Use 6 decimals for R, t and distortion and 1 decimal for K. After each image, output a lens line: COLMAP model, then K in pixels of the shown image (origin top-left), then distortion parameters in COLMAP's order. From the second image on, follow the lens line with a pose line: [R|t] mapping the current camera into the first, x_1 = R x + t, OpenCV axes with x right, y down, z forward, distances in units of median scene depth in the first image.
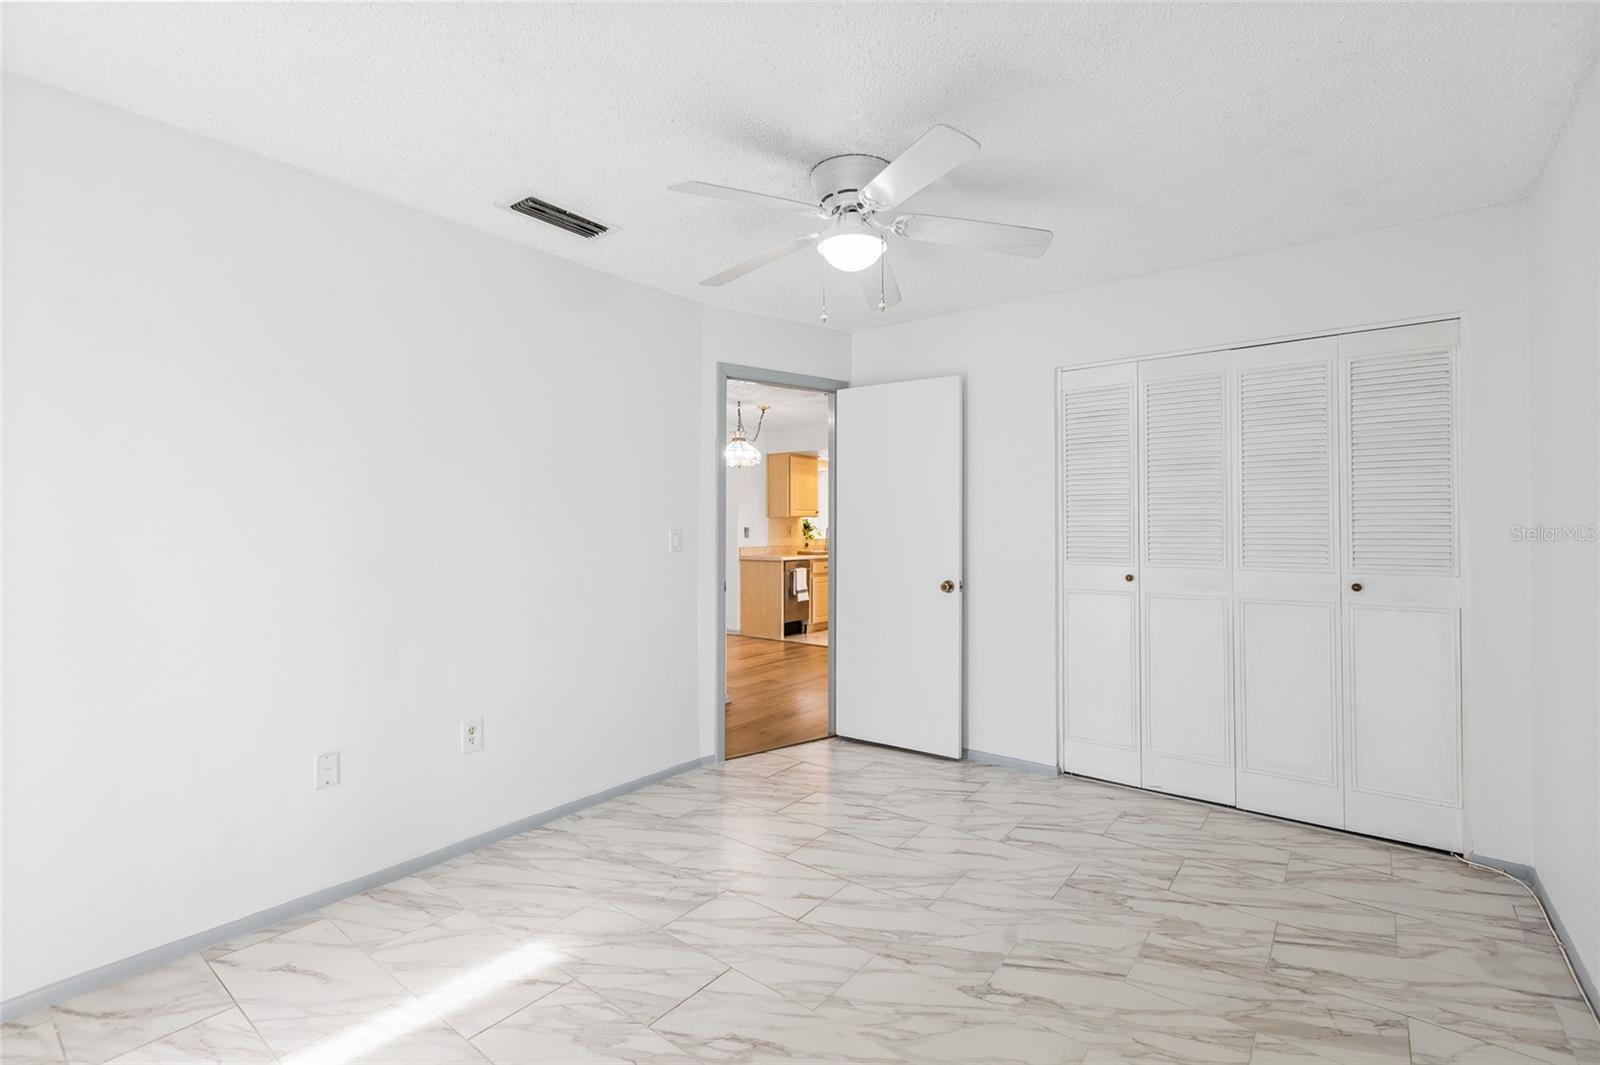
lens RADIAL K [[720.4, 0, 797.7], [0, 720.4, 524.7], [0, 0, 1]] dist [0.003938, -0.000832]
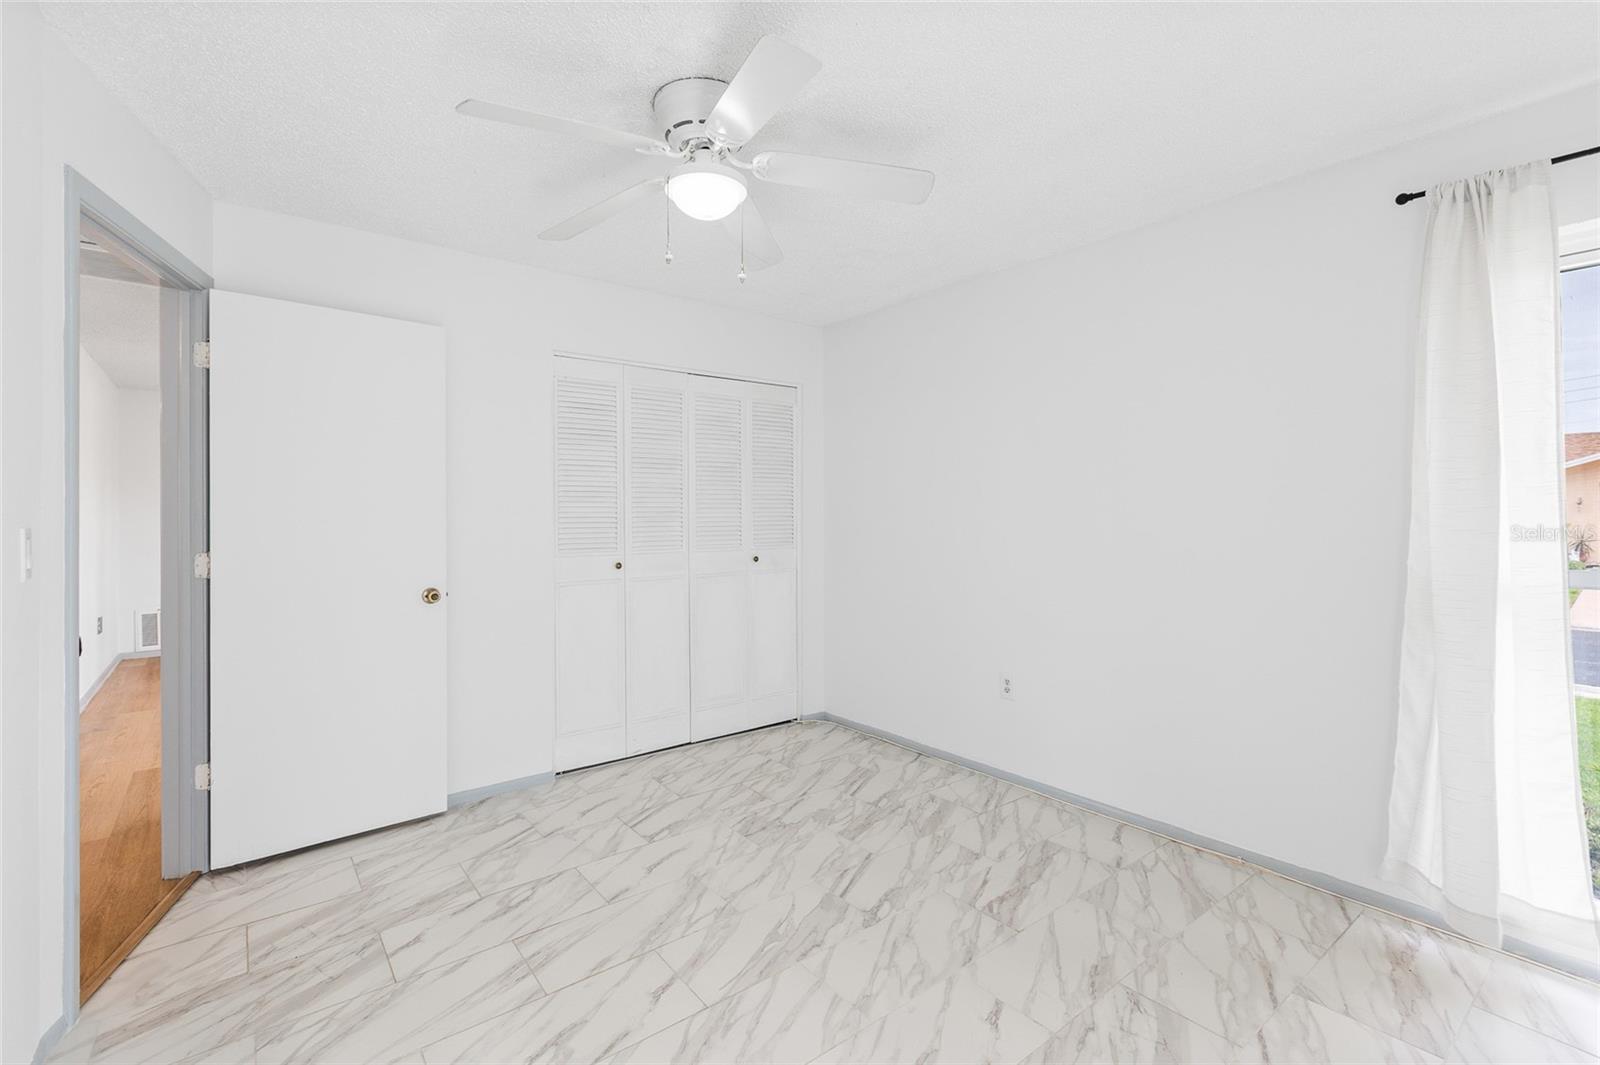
lens RADIAL K [[720.4, 0, 810.1], [0, 720.4, 522.8], [0, 0, 1]] dist [0.003938, -0.000832]
pose [[0.222546, -0.010352, 0.974867, -0.675995], [0.001954, 0.999946, 0.010172, -0.000108], [-0.974920, -0.000359, 0.222555, 0.635152]]
